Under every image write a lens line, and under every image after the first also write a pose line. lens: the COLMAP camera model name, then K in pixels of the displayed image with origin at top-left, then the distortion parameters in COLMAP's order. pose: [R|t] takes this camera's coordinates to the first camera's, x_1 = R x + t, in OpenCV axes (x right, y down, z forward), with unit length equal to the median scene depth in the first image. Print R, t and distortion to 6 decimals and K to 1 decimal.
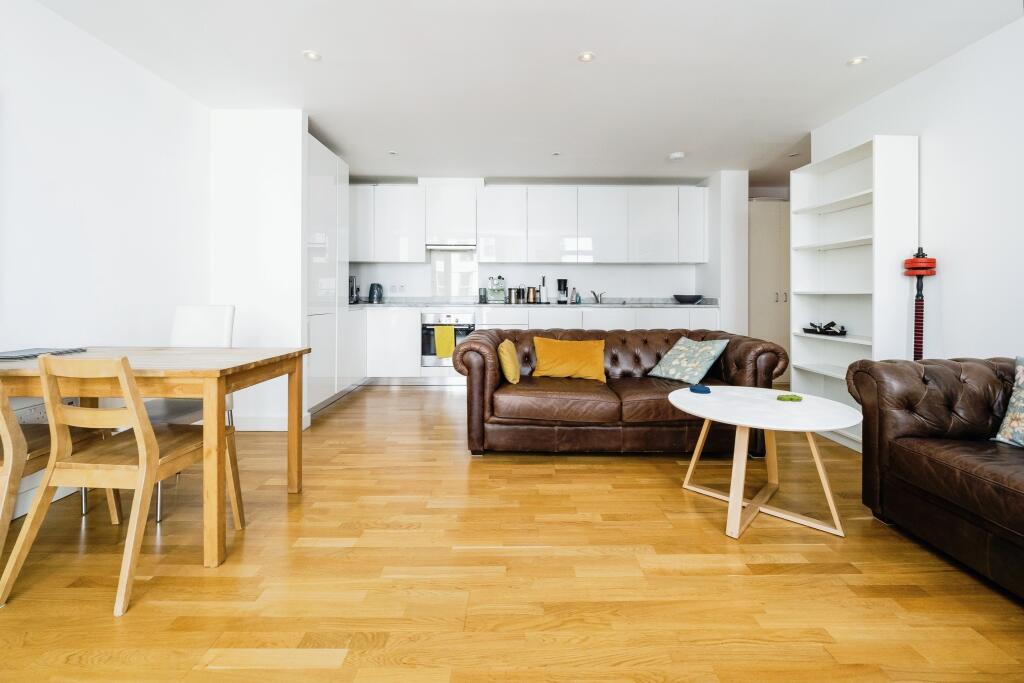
lens RADIAL K [[434.0, 0, 512.5], [0, 434.0, 295.5], [0, 0, 1]] dist [-0.004244, -0.000706]
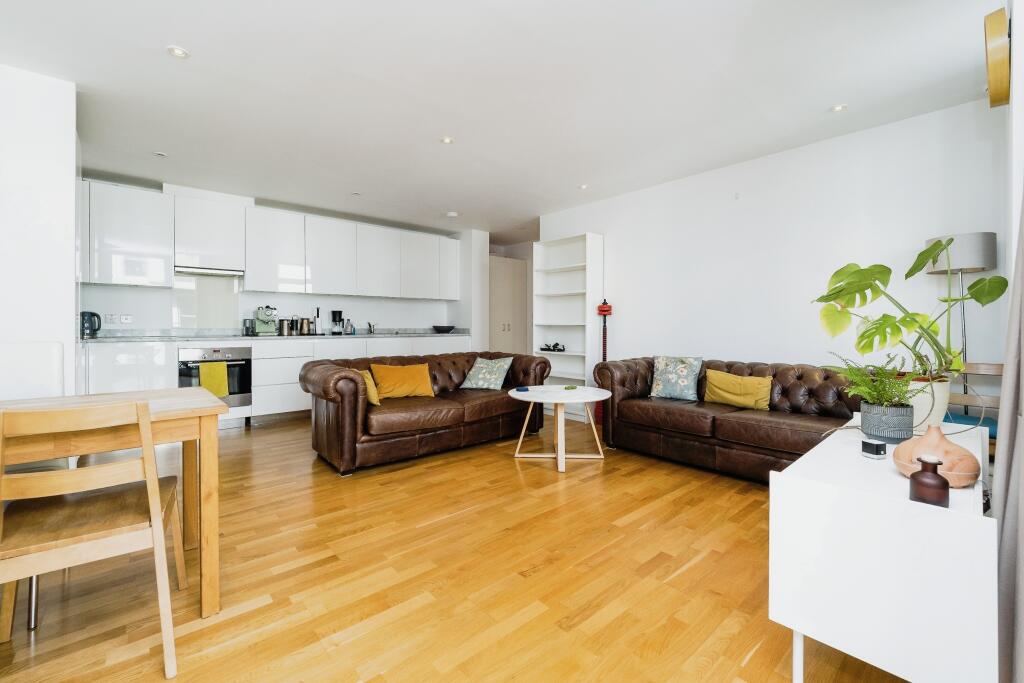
lens RADIAL K [[431.7, 0, 511.5], [0, 431.7, 327.4], [0, 0, 1]] dist [0.001201, -0.000049]
pose [[0.756185, -0.005202, 0.654338, -0.459168], [0.003031, 0.999986, 0.004448, -0.003296], [-0.654351, -0.001381, 0.756189, -0.081041]]
